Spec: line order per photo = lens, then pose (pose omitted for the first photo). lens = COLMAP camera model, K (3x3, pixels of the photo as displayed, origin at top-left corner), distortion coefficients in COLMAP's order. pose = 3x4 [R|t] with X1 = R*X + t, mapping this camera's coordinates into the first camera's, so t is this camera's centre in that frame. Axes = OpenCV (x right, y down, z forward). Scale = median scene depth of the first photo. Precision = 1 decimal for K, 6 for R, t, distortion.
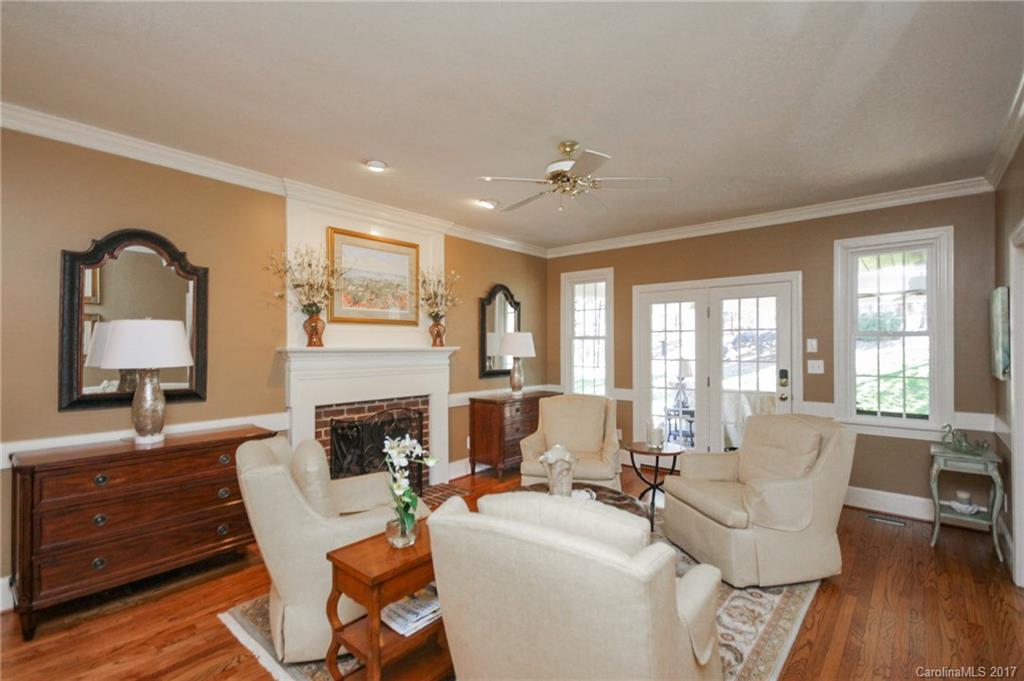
lens RADIAL K [[481.1, 0, 510.6], [0, 481.1, 341.8], [0, 0, 1]] dist [0.006220, 0.000964]
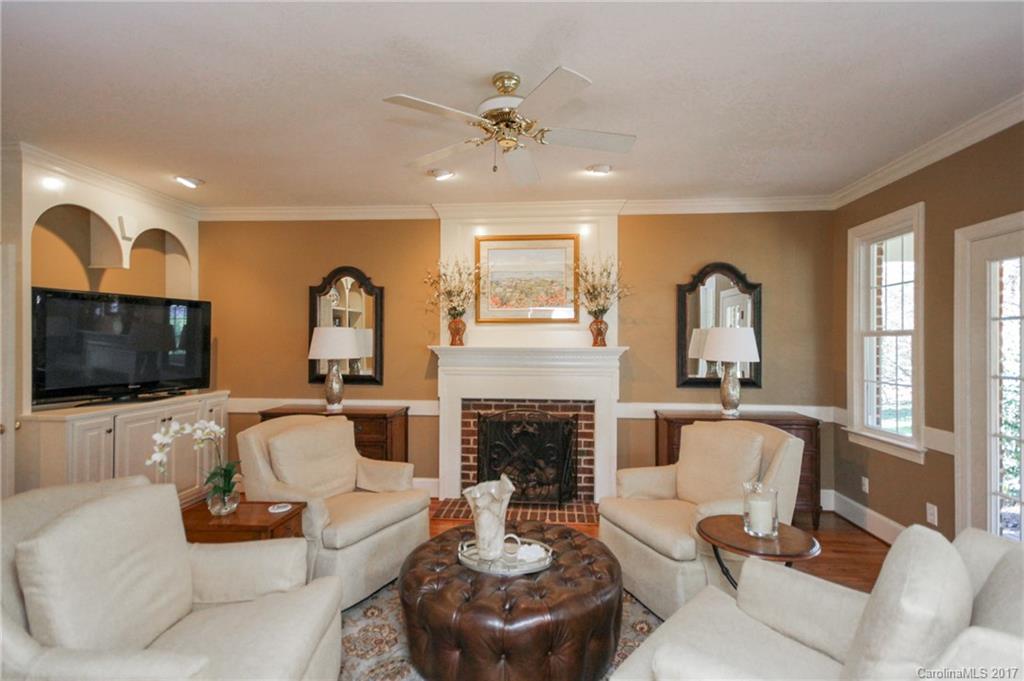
lens RADIAL K [[481.1, 0, 508.5], [0, 481.1, 343.1], [0, 0, 1]] dist [0.006220, 0.000964]
pose [[0.567546, 0.001405, -0.823340, 0.503919], [0.002755, 0.999990, 0.003605, 0.000446], [0.823337, -0.004314, 0.567537, 0.390131]]
